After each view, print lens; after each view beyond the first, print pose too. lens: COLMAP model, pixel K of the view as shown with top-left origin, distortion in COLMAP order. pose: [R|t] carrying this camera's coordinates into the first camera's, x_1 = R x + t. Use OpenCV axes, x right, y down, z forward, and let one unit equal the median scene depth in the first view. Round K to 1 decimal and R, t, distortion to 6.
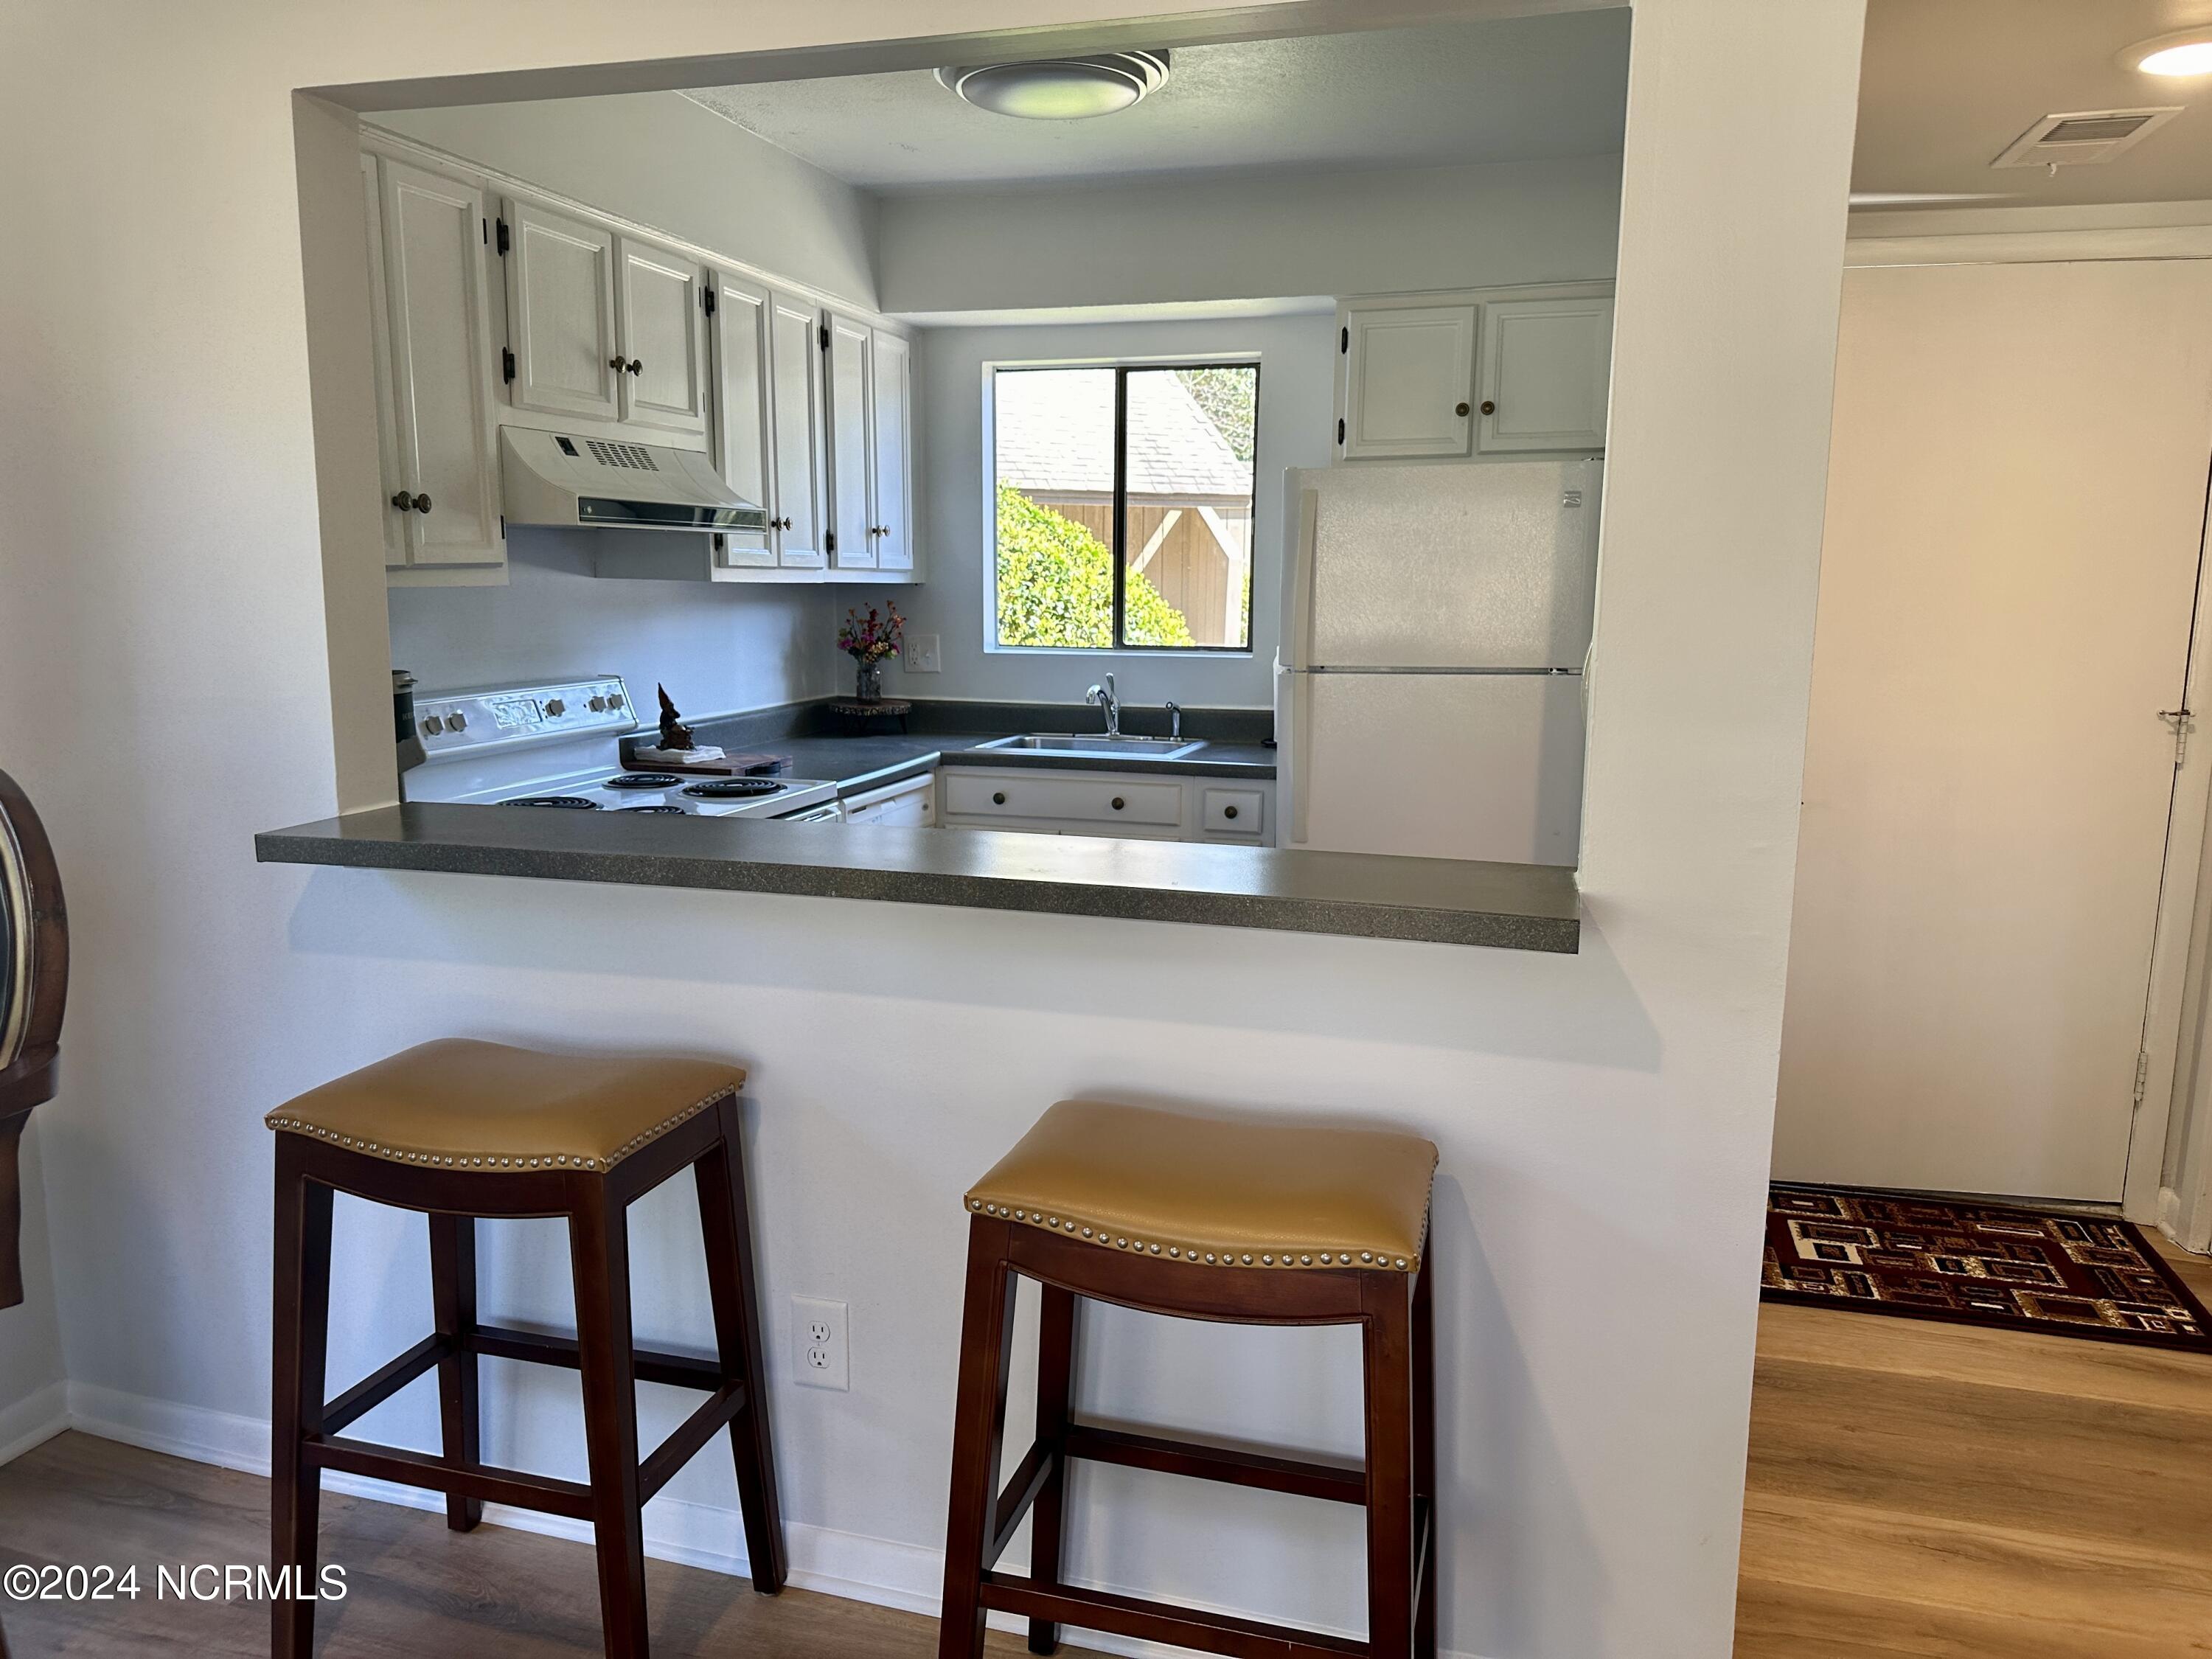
lens RADIAL K [[1542.3, 0, 1105.3], [0, 1542.3, 837.3], [0, 0, 1]] dist [0.133385, -0.195175]
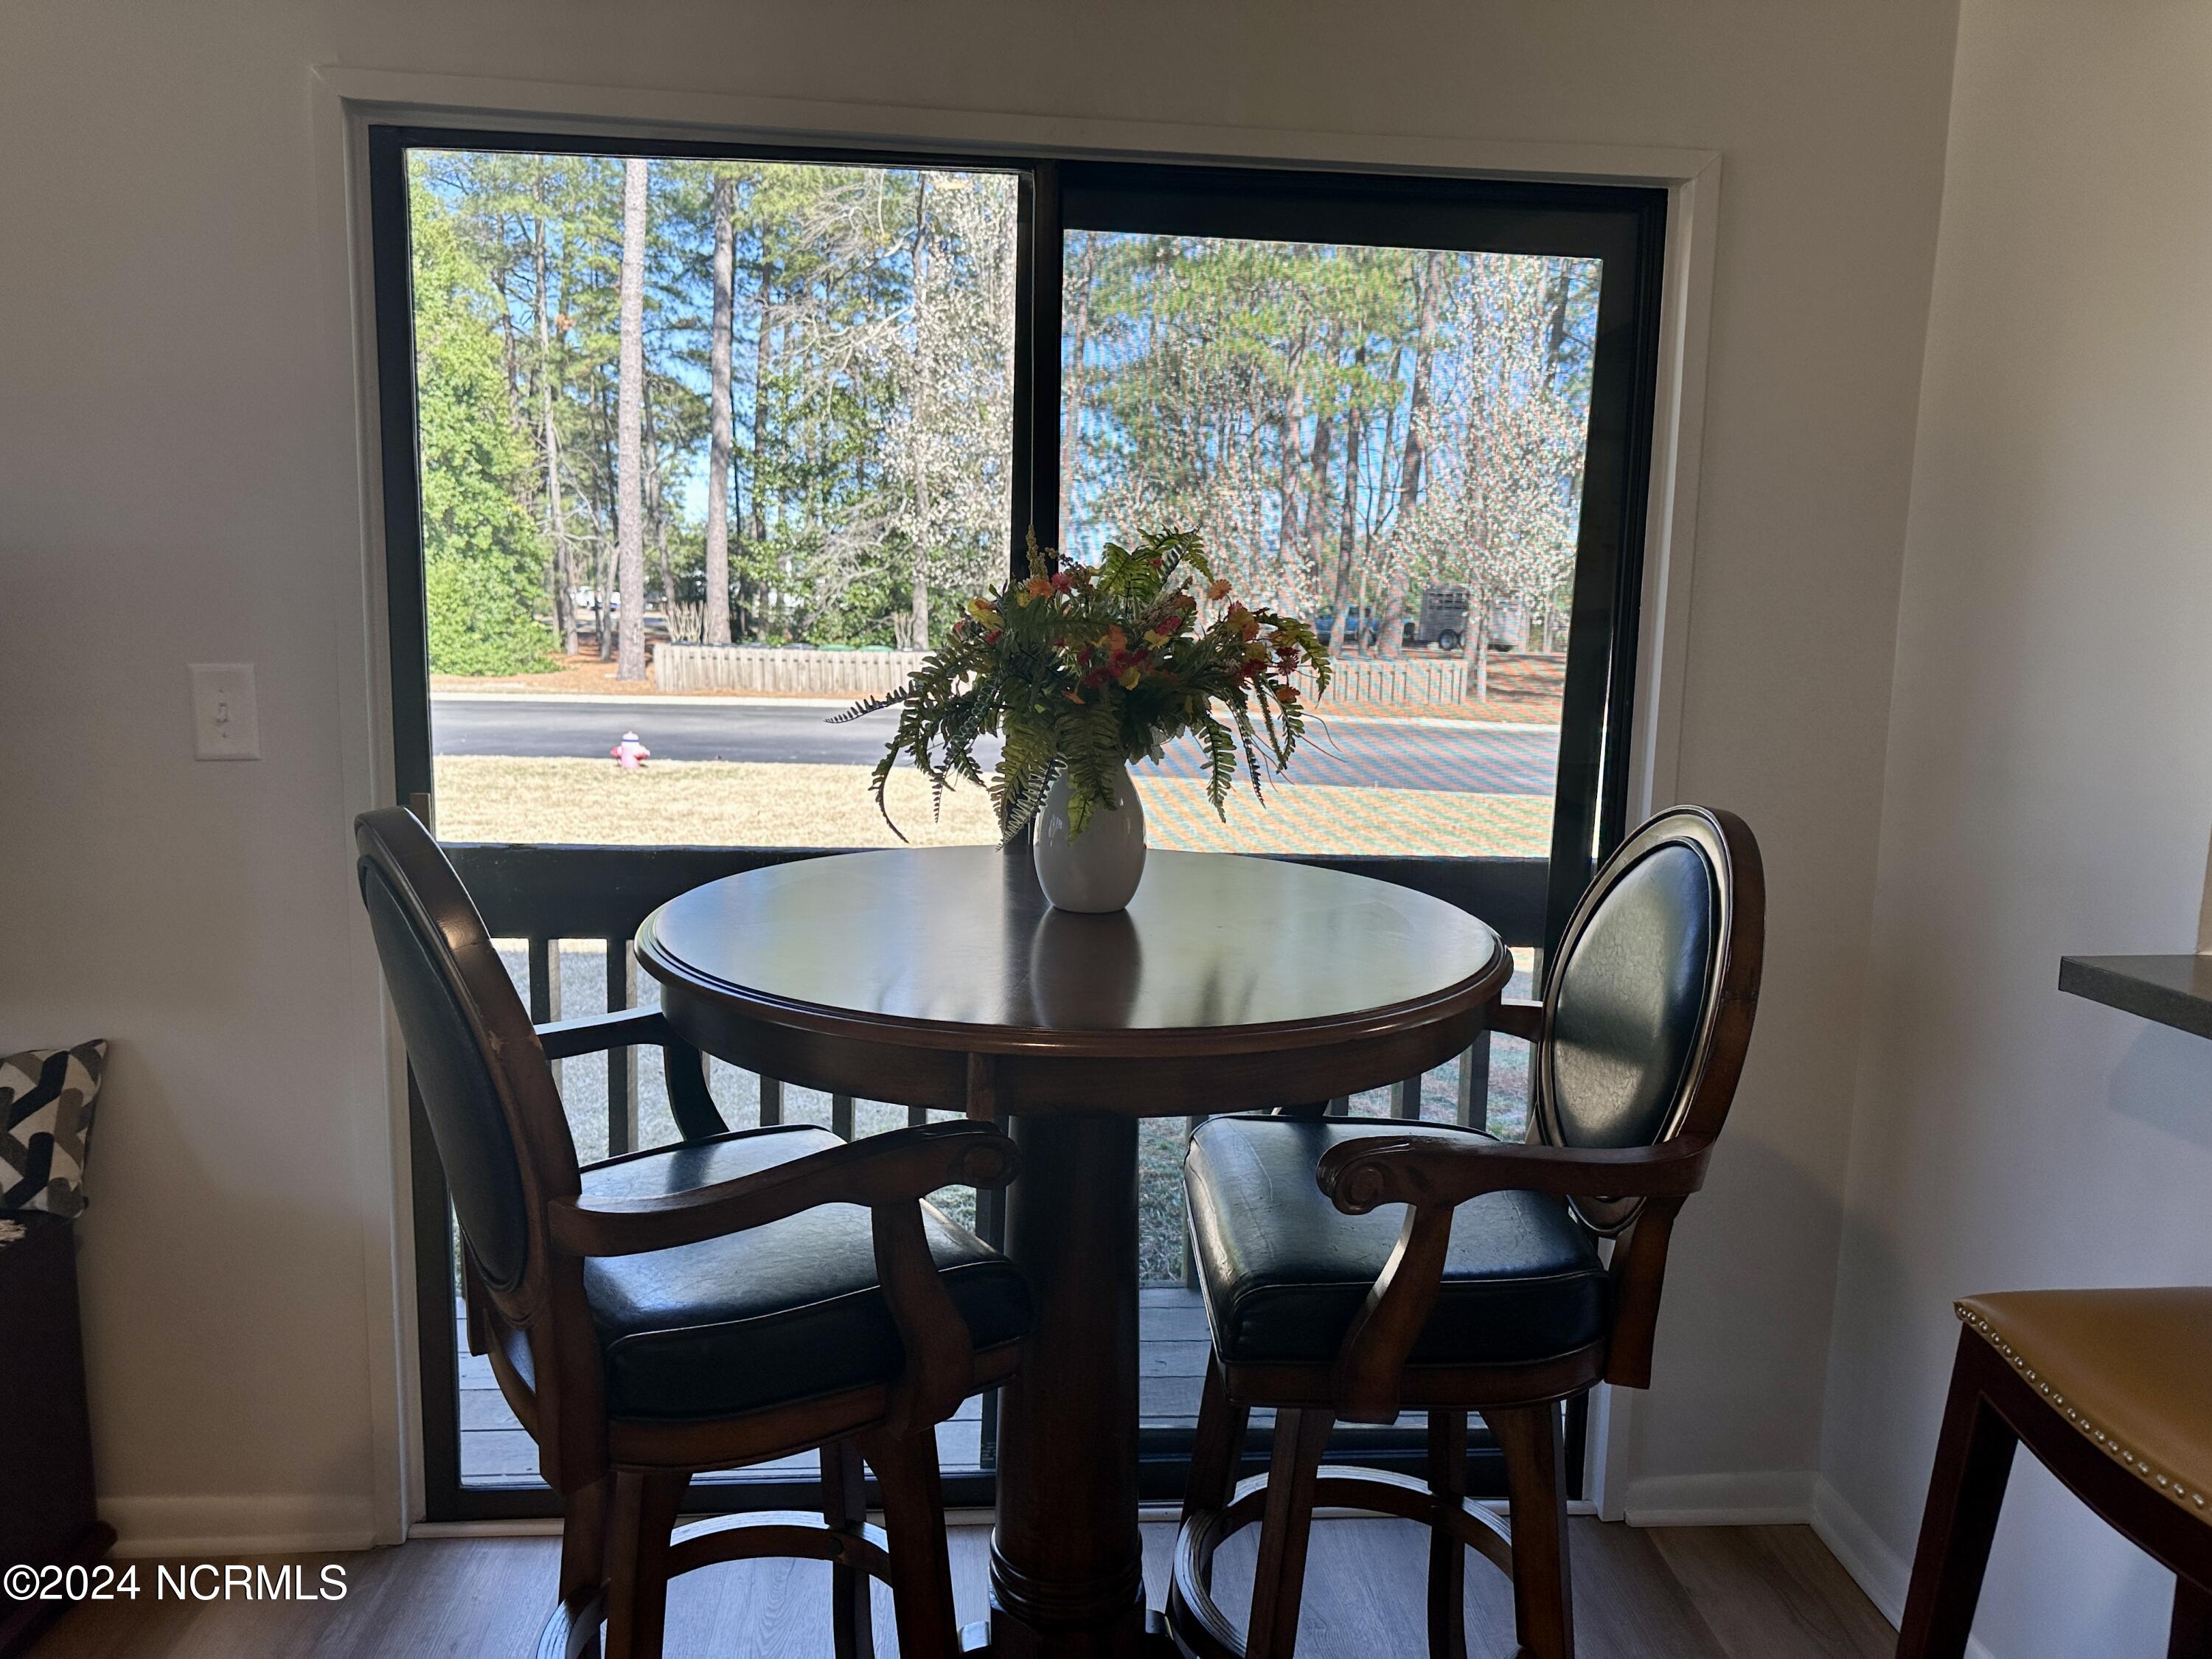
lens RADIAL K [[1542.3, 0, 1105.3], [0, 1542.3, 837.3], [0, 0, 1]] dist [0.133385, -0.195175]
pose [[0.340761, 0.133919, -0.930563, 0.014008], [-0.175402, 0.981480, 0.077016, -0.016958], [0.923643, 0.136978, 0.357940, 0.122462]]
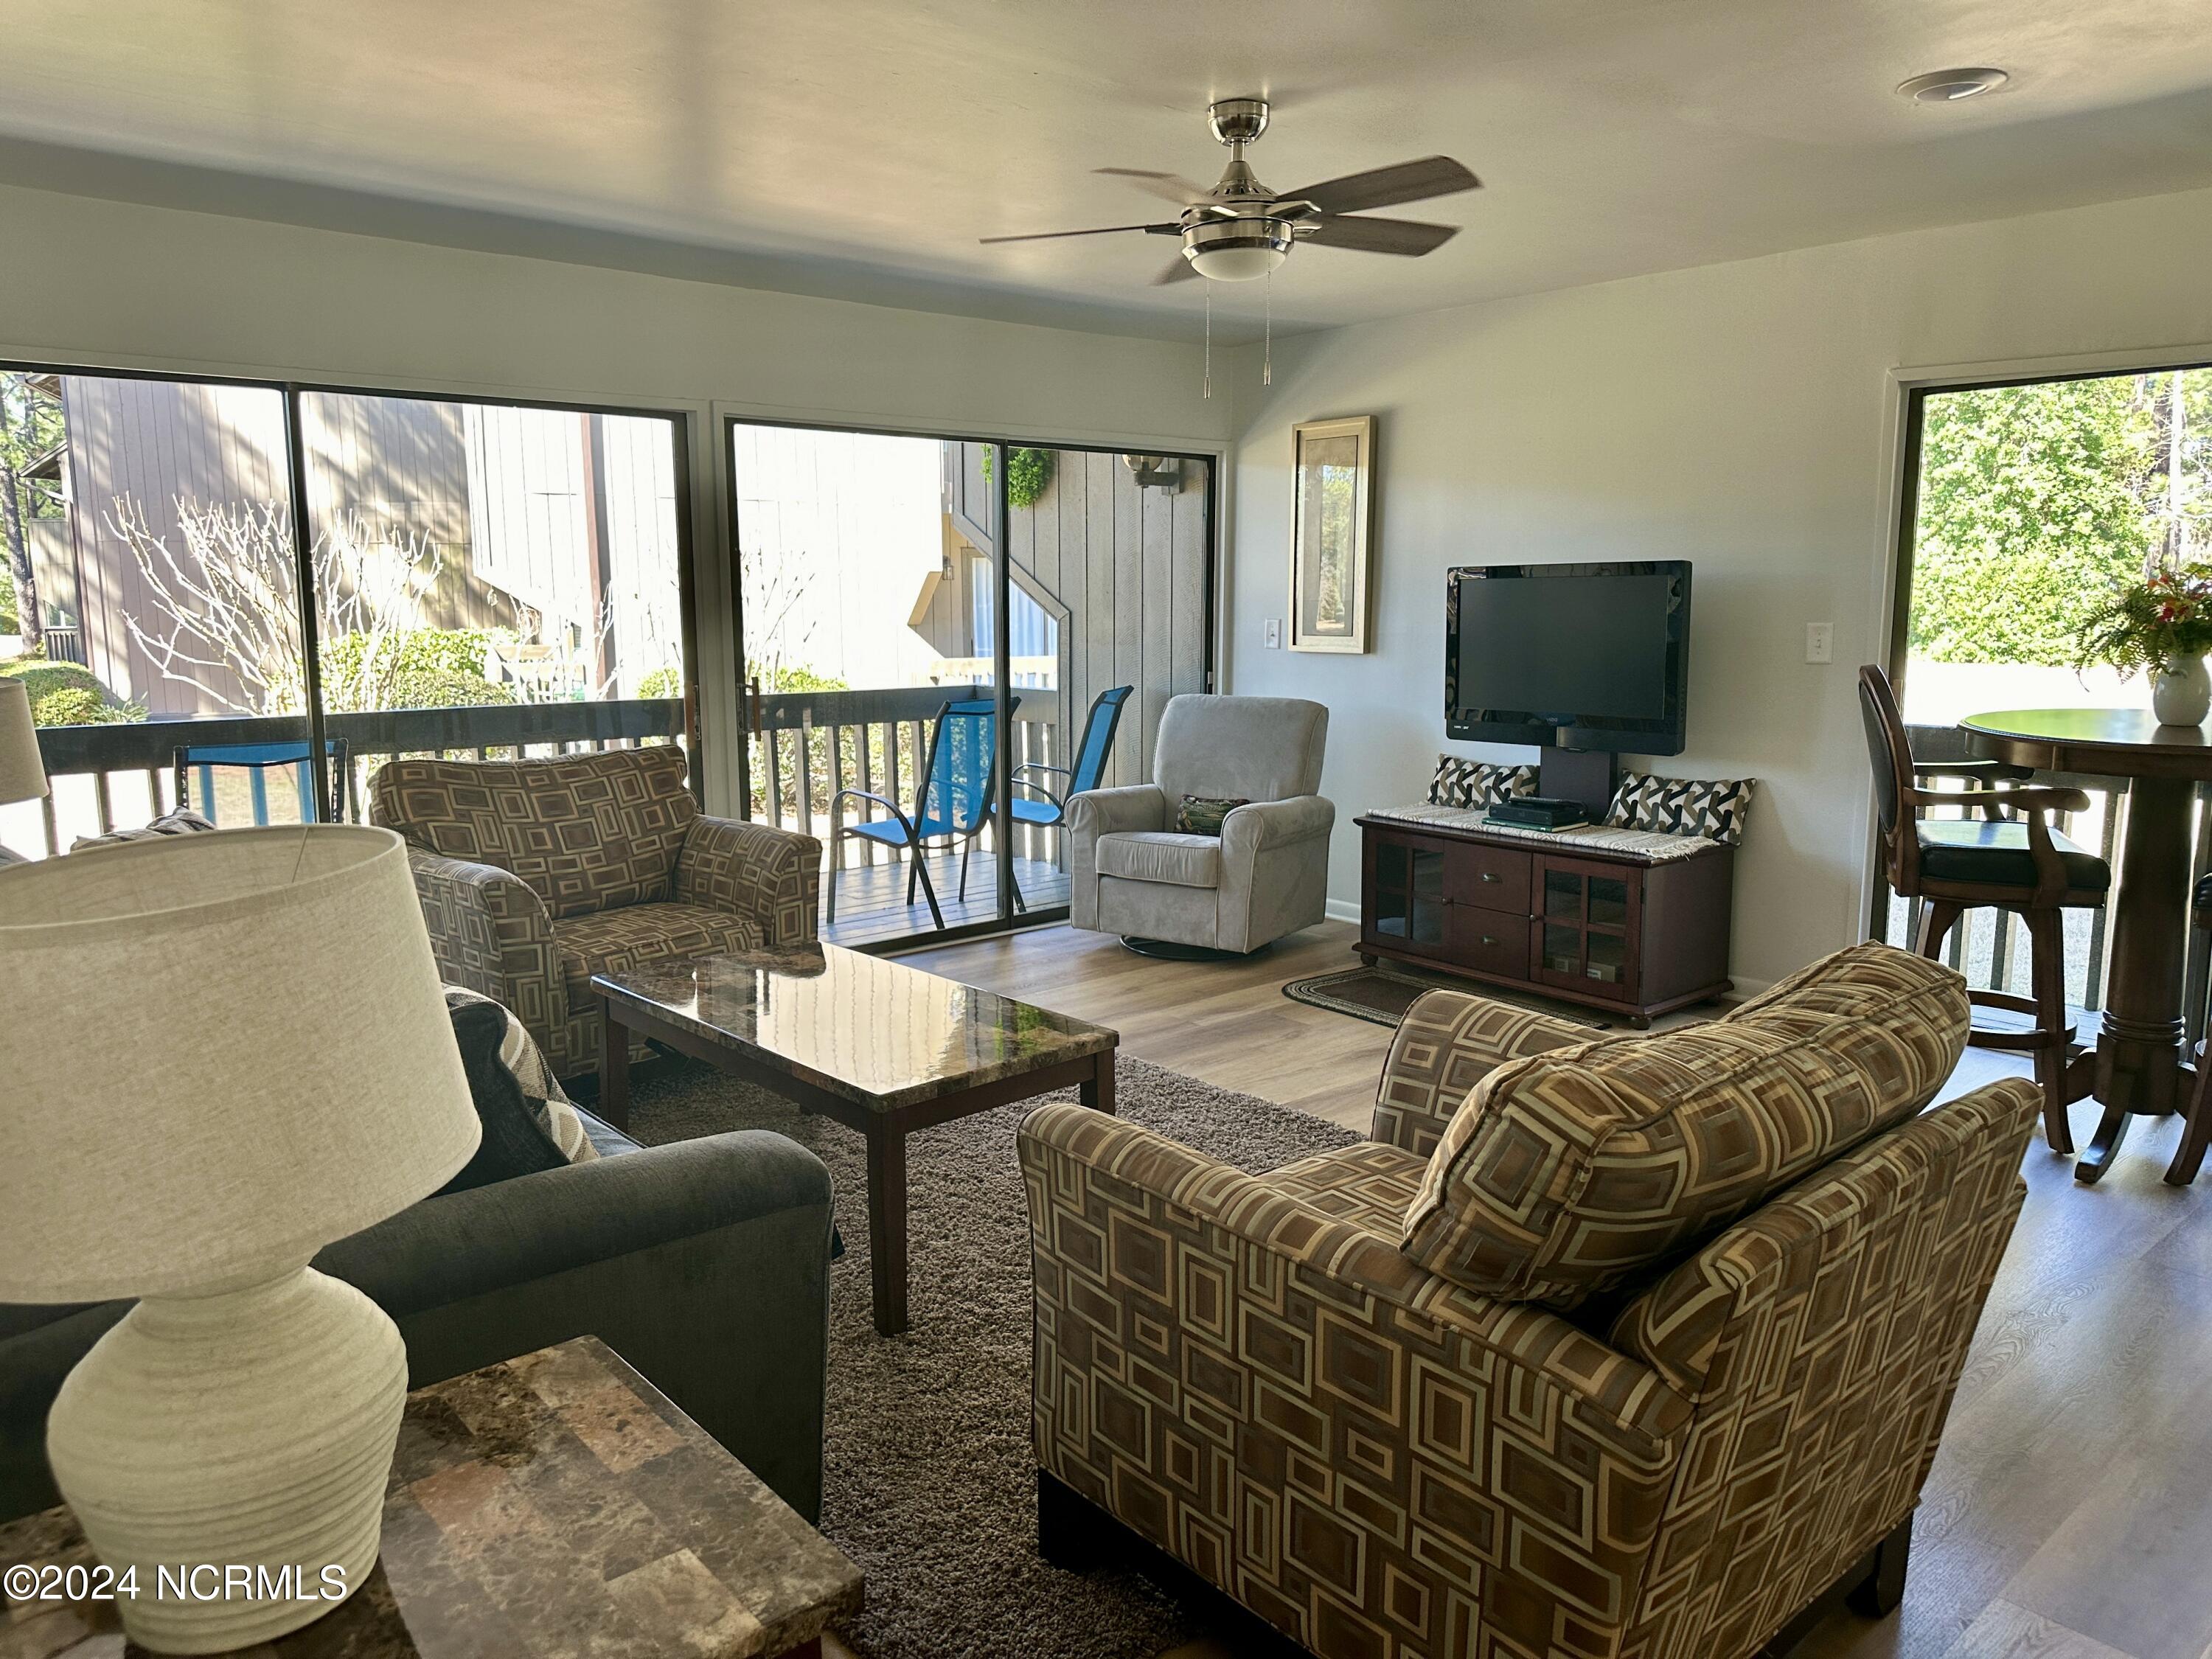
lens RADIAL K [[1542.3, 0, 1105.3], [0, 1542.3, 837.3], [0, 0, 1]] dist [0.133385, -0.195175]
pose [[-0.537835, 0.131249, -0.832771, 0.757312], [-0.137639, 0.960883, 0.240333, -0.038914], [0.831738, 0.243881, -0.498732, 0.217183]]
